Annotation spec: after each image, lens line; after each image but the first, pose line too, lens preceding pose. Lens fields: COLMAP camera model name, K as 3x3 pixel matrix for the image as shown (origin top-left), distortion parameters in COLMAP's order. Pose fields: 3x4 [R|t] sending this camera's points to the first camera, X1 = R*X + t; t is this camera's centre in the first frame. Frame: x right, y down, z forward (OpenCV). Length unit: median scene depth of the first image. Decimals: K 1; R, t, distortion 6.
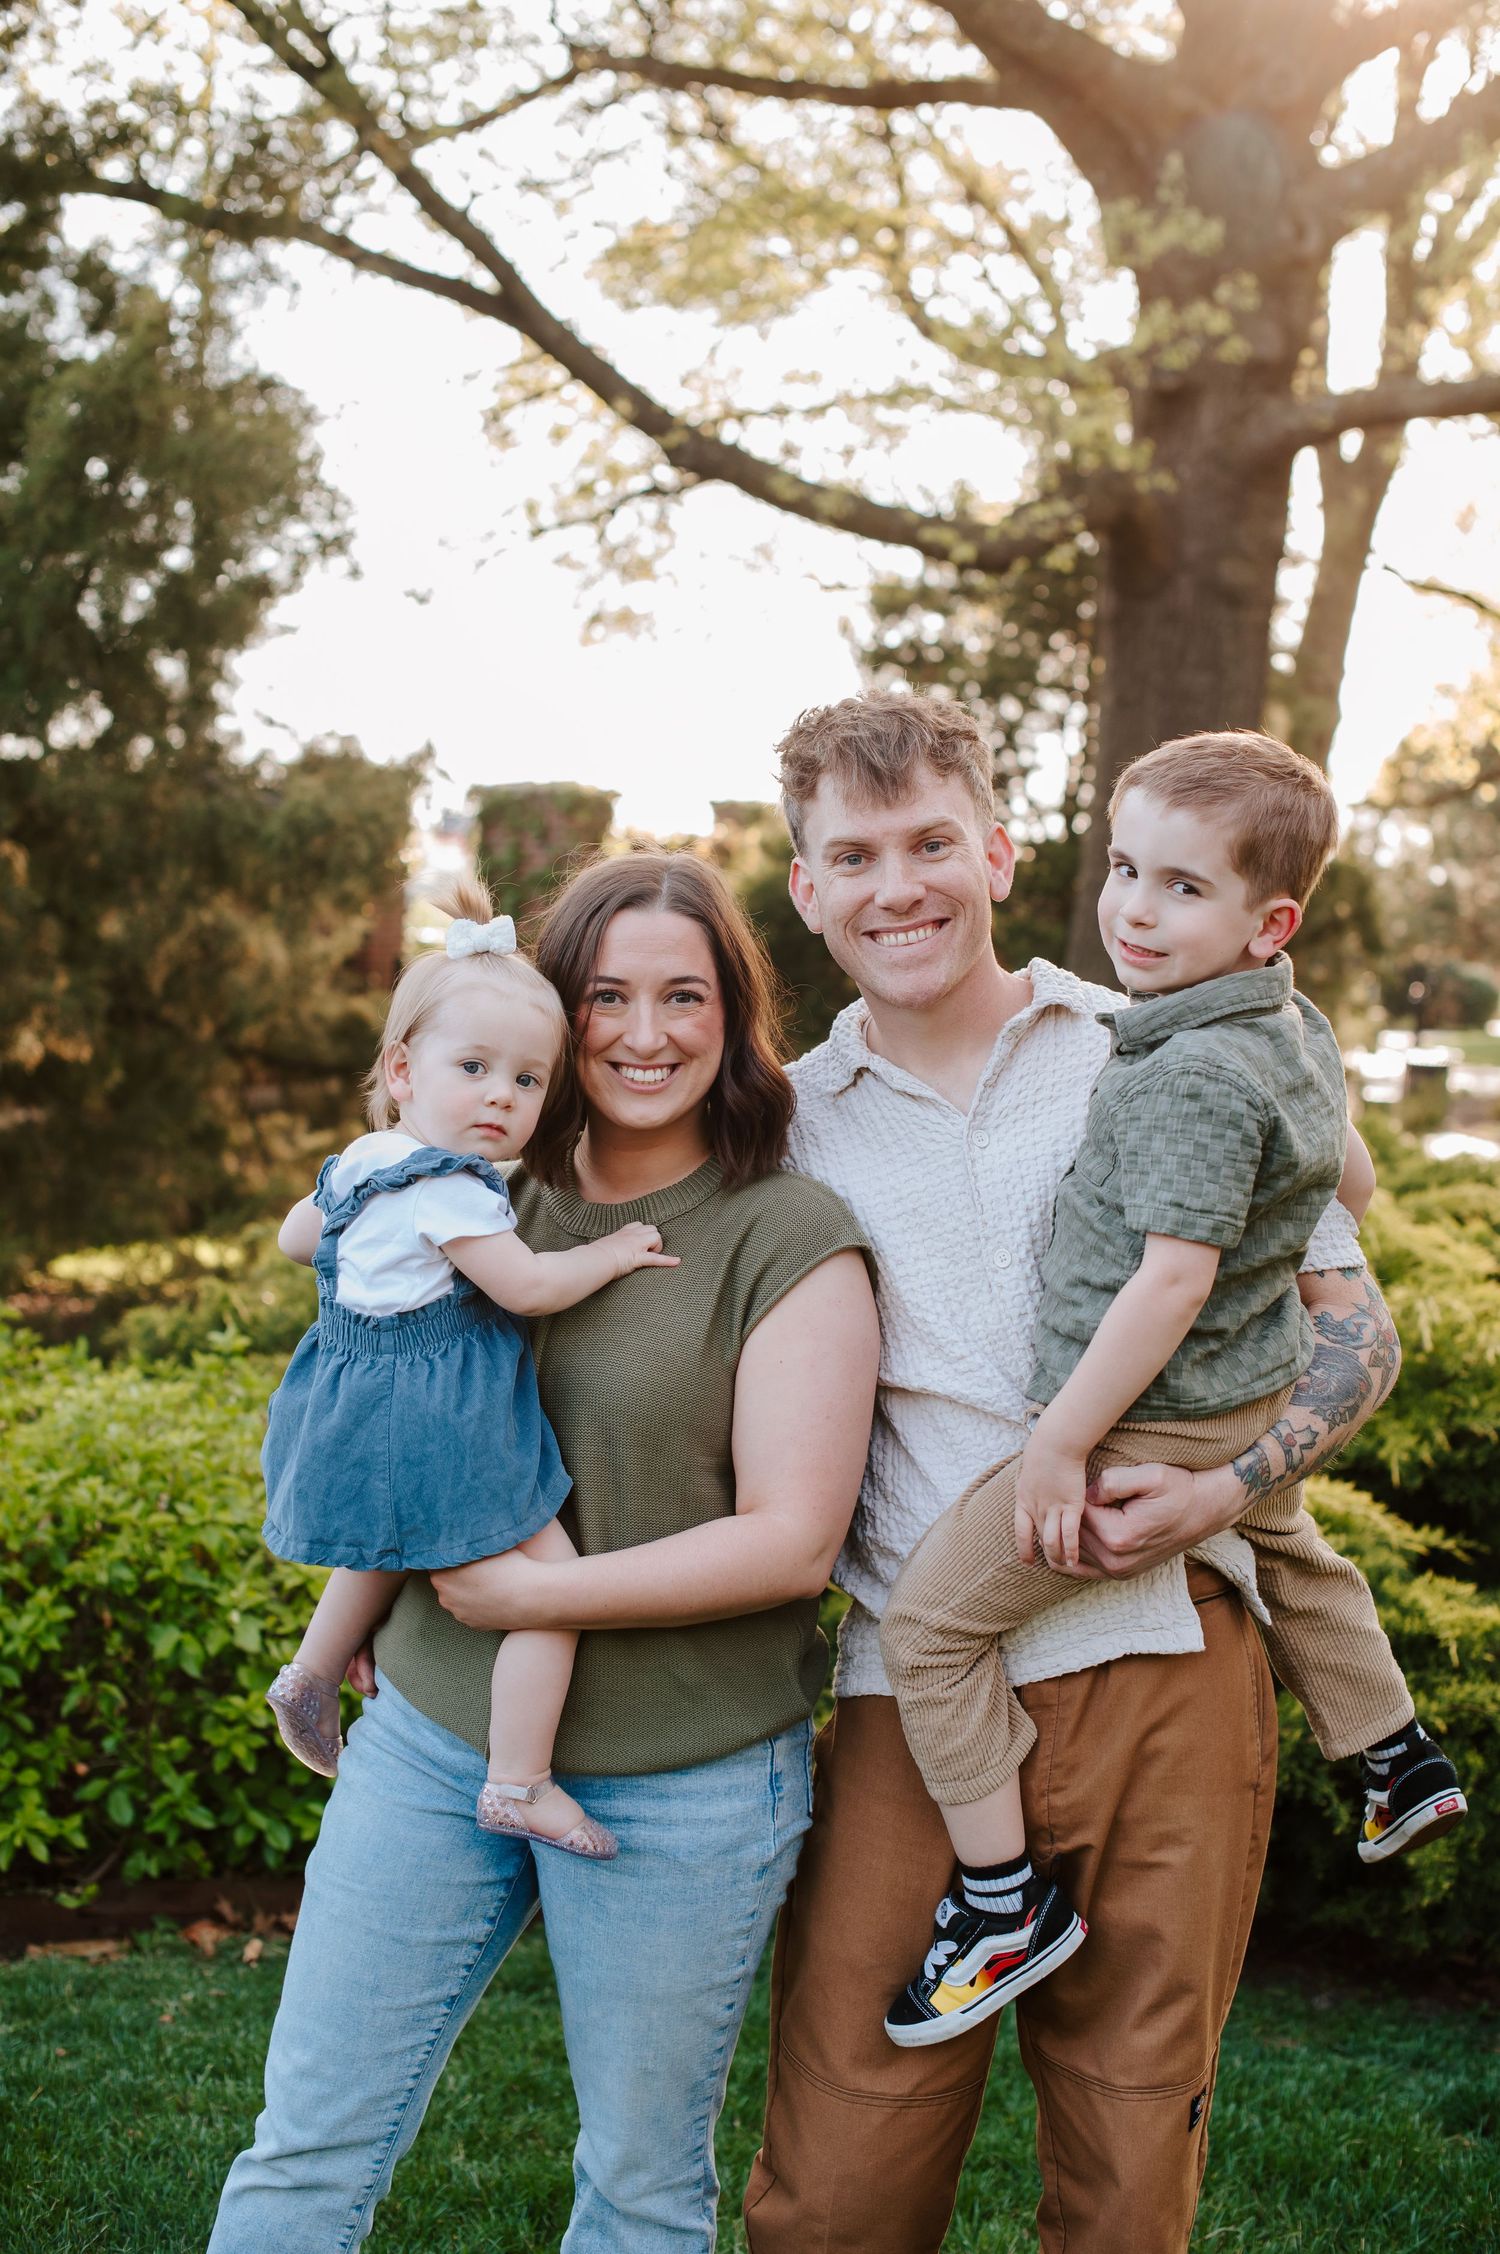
lens RADIAL K [[3314.1, 0, 750.0], [0, 3314.1, 1127.0], [0, 0, 1]] dist [-0.137658, 0.023806]
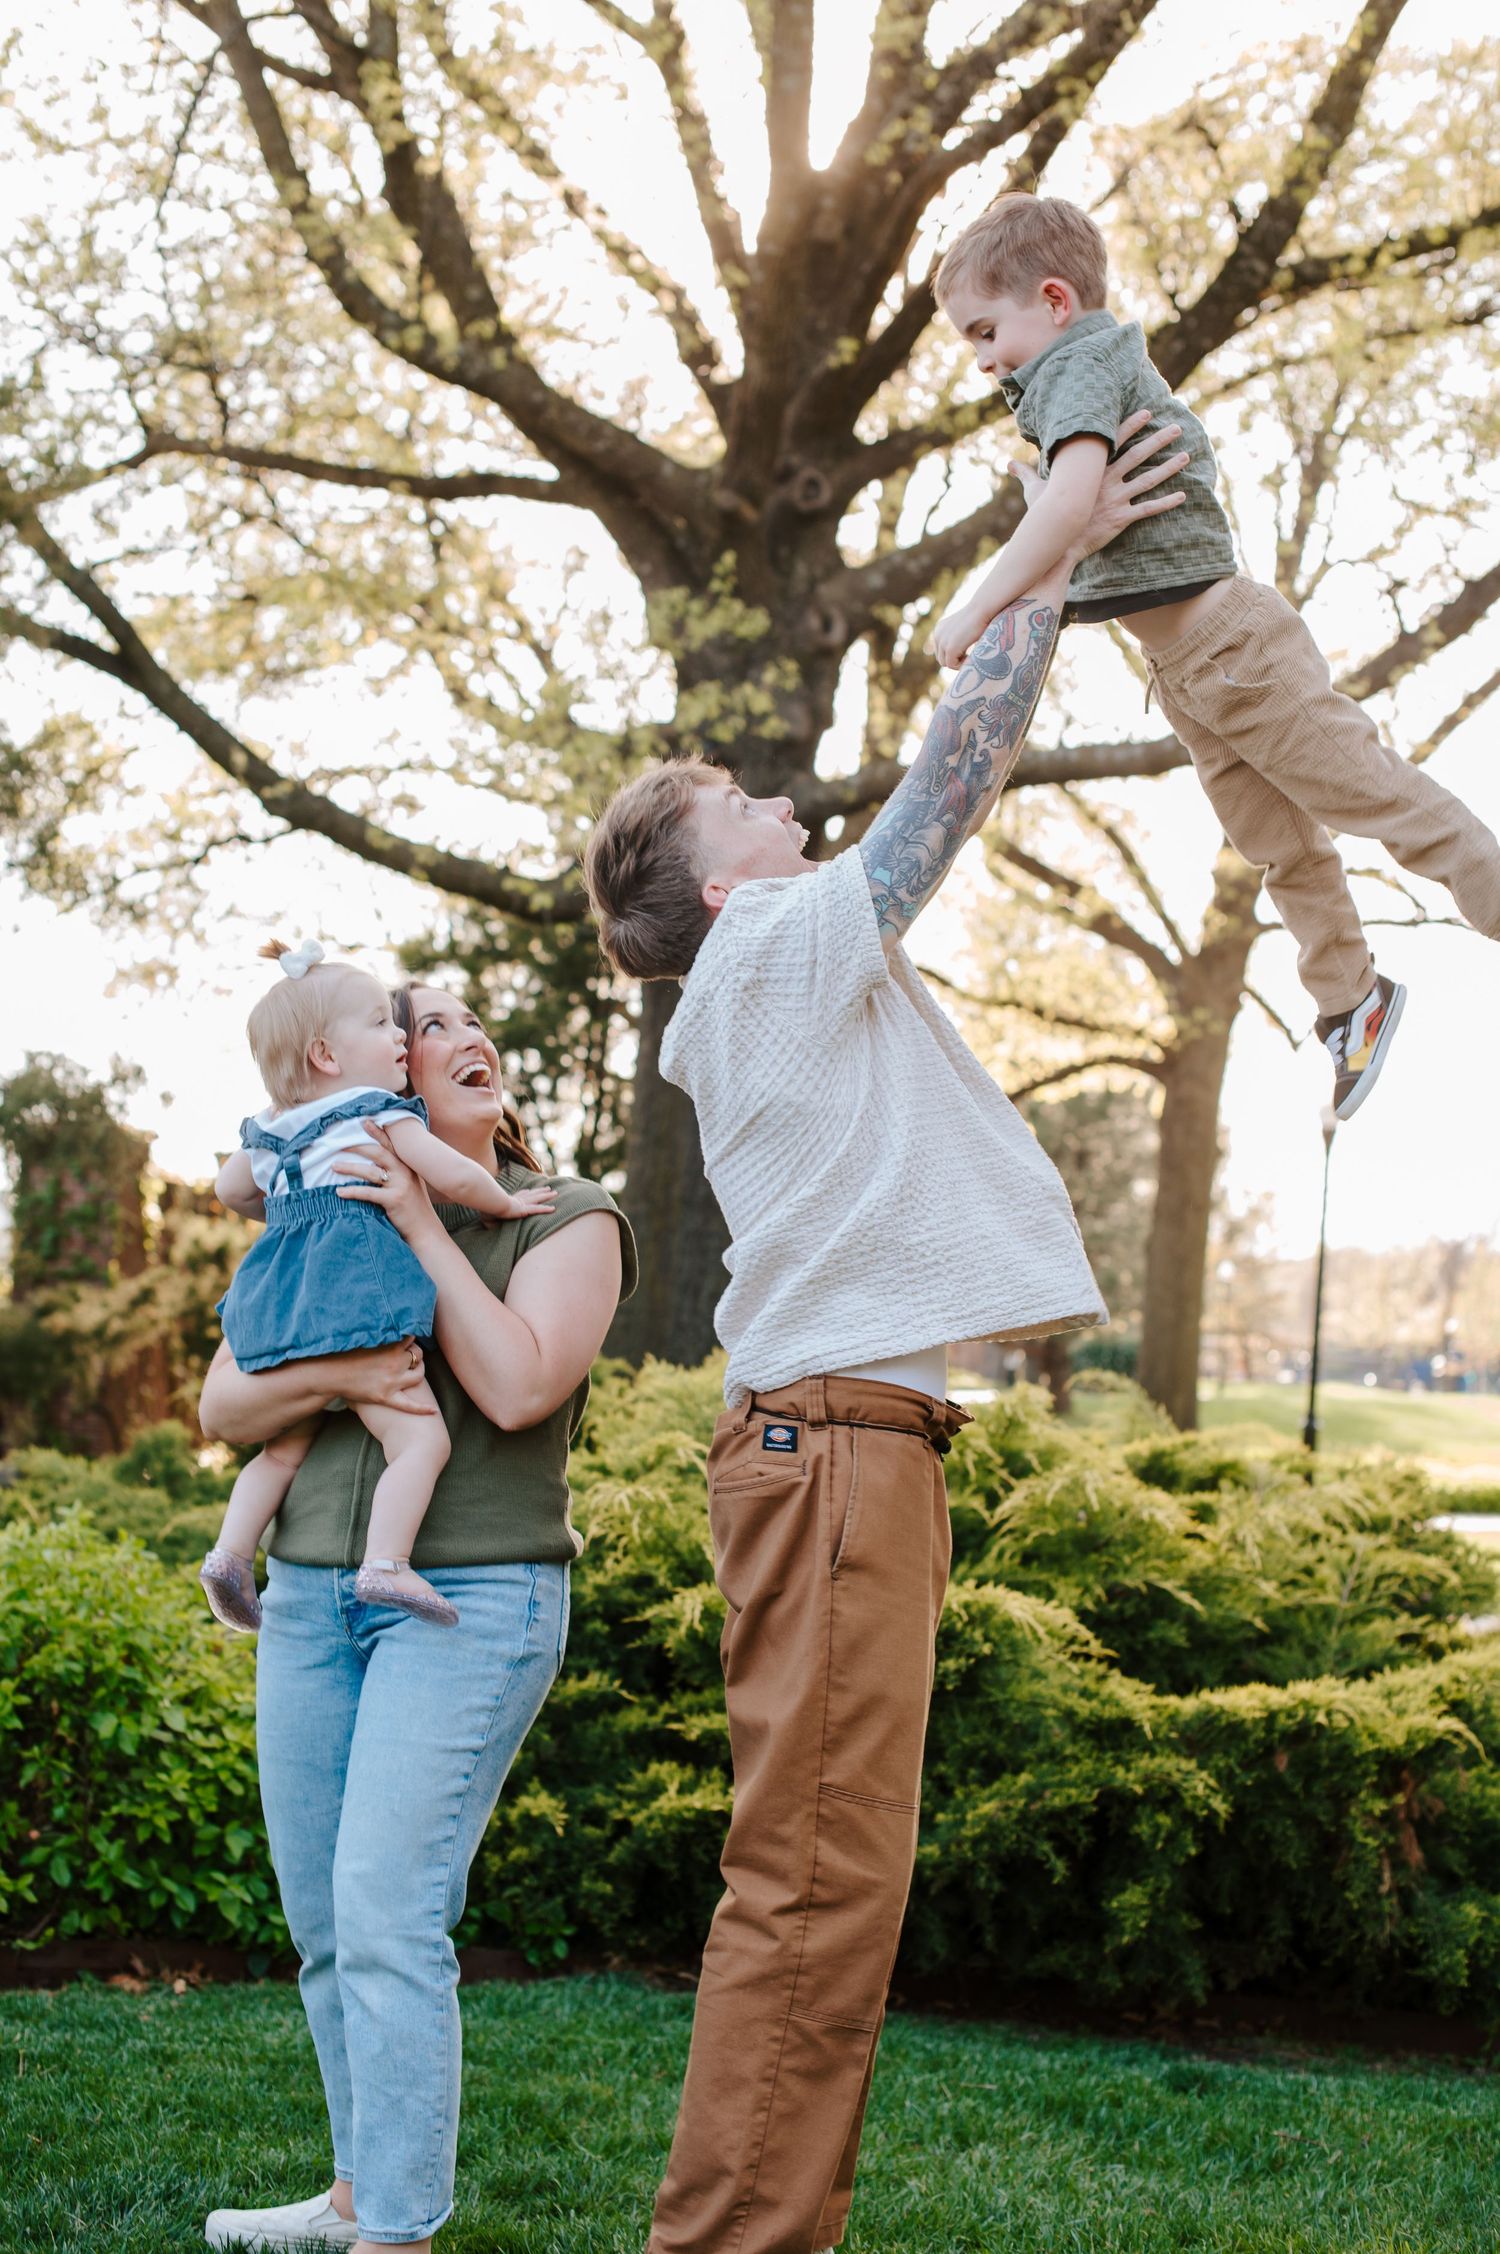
lens RADIAL K [[3314.1, 0, 750.0], [0, 3314.1, 1127.0], [0, 0, 1]] dist [-0.137658, 0.023806]
pose [[0.985127, 0.017166, 0.170971, -0.147672], [0.002703, 0.993327, -0.115304, 0.075247], [-0.171809, 0.114051, 0.978506, -0.215053]]
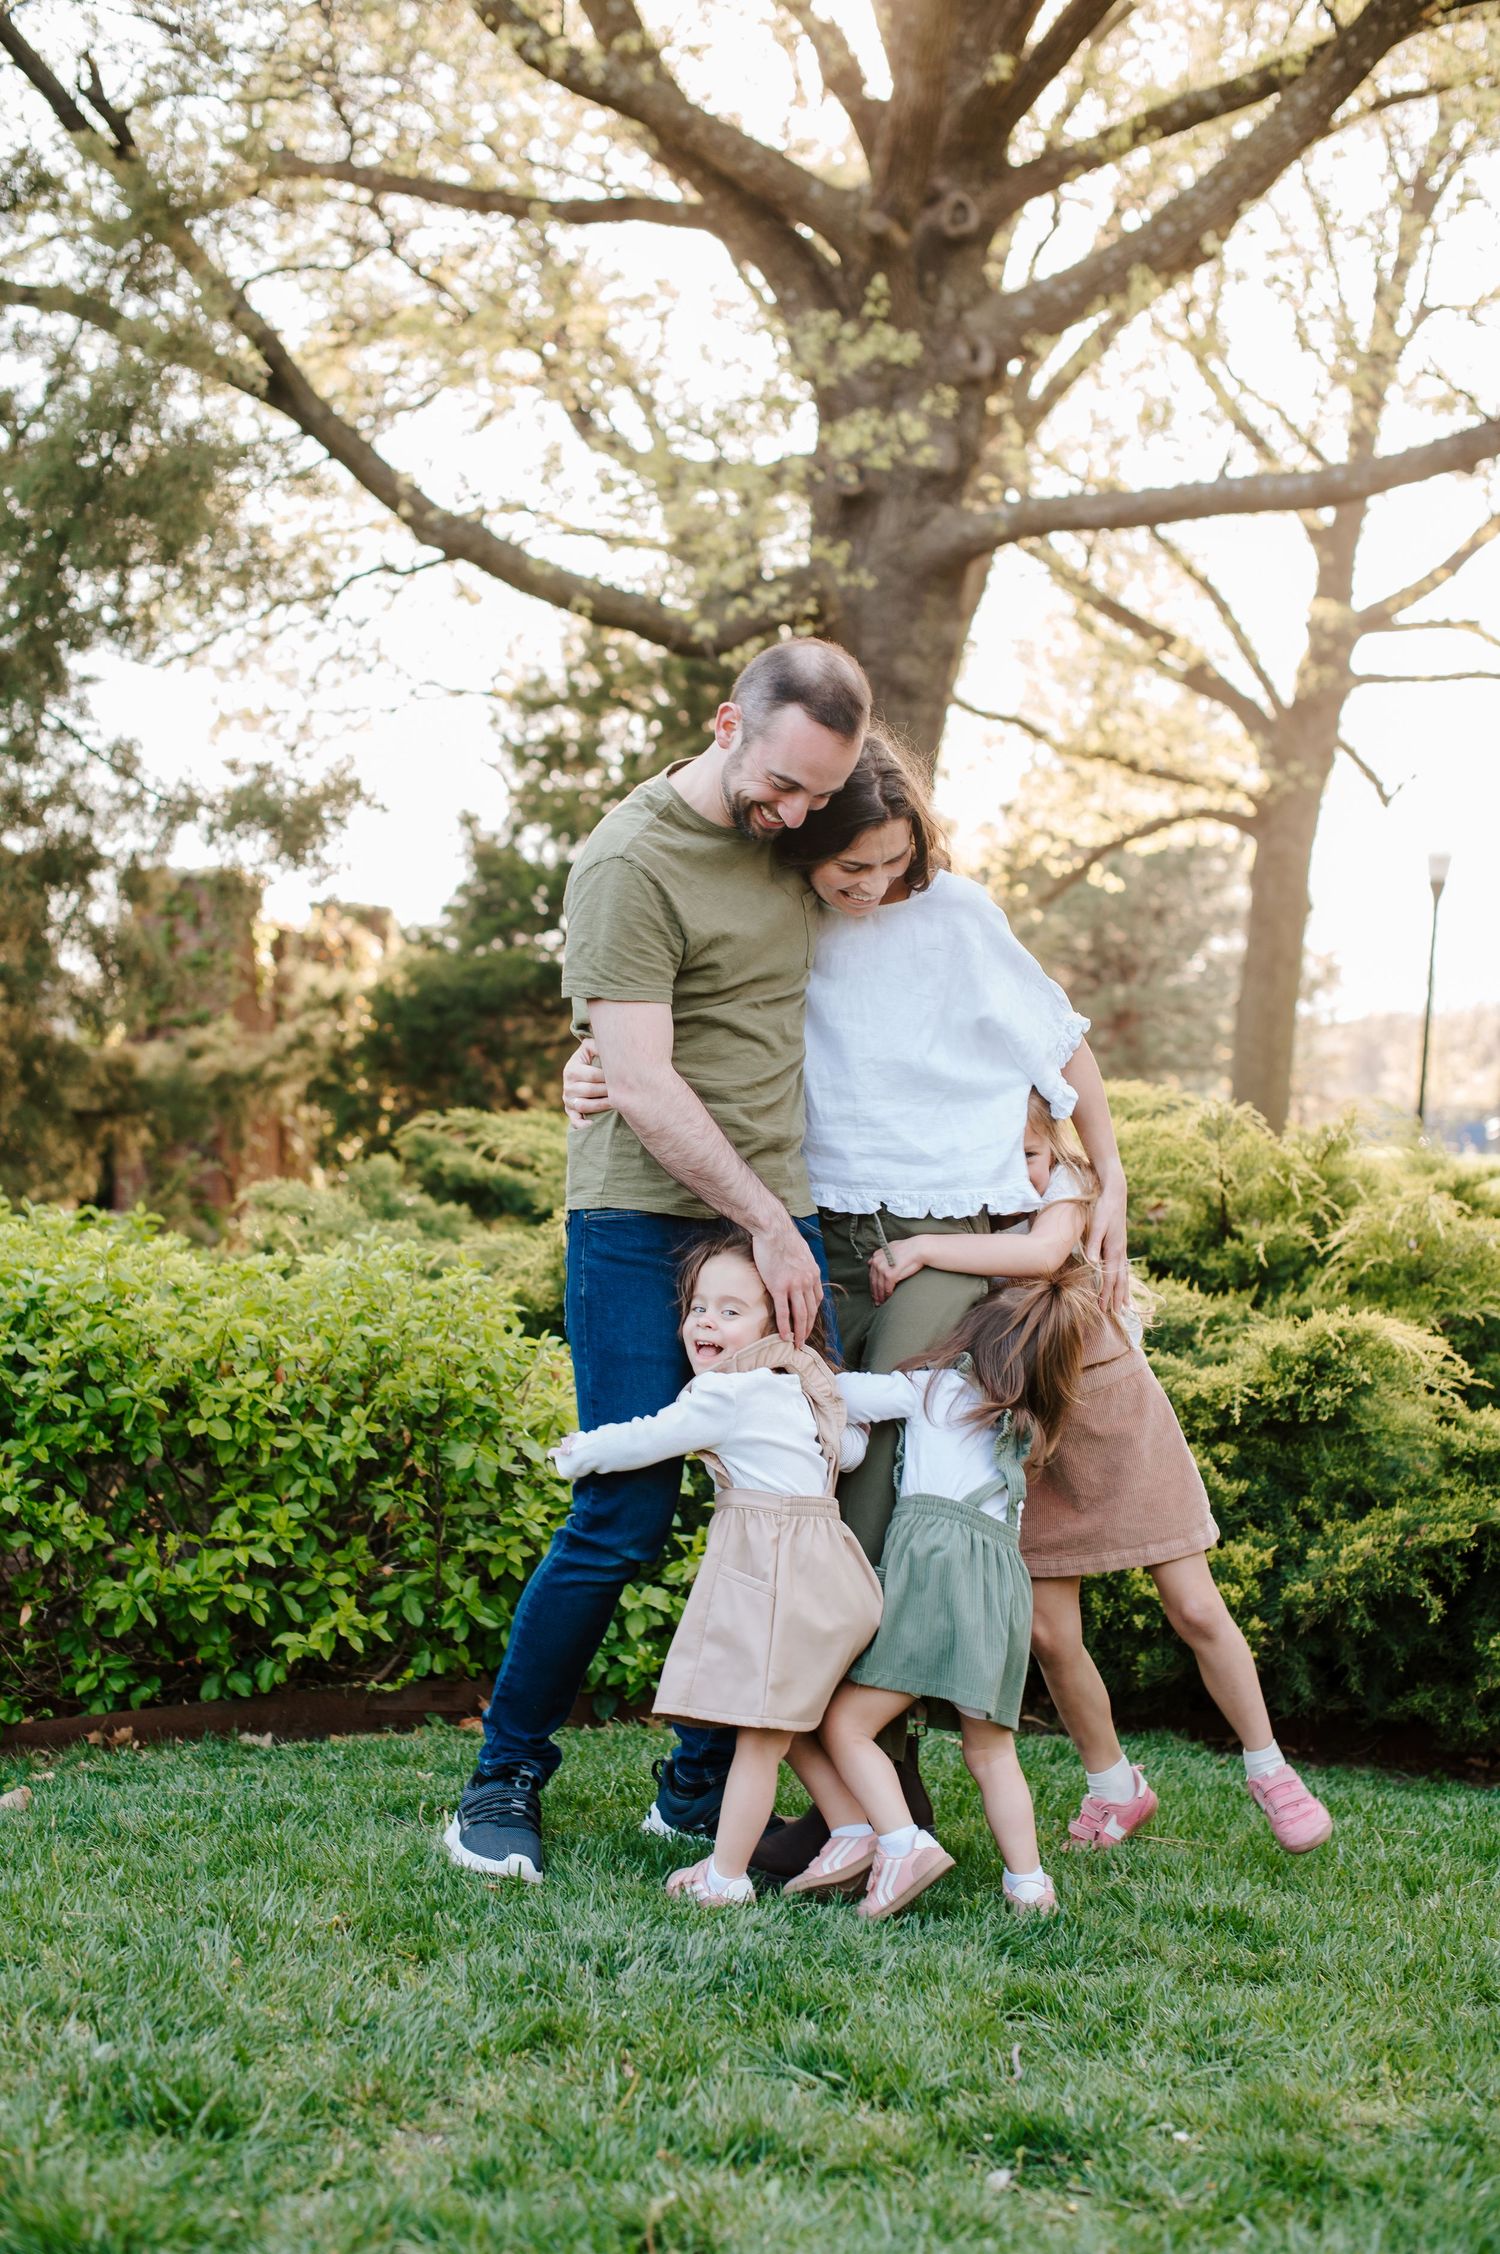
lens RADIAL K [[3300.1, 0, 750.0], [0, 3300.1, 1127.0], [0, 0, 1]] dist [-0.133277, 0.037343]
pose [[0.986904, 0.007686, 0.161126, -0.249918], [-0.000680, 0.999054, -0.043492, 0.088874], [-0.161308, 0.042813, 0.985975, -0.121090]]
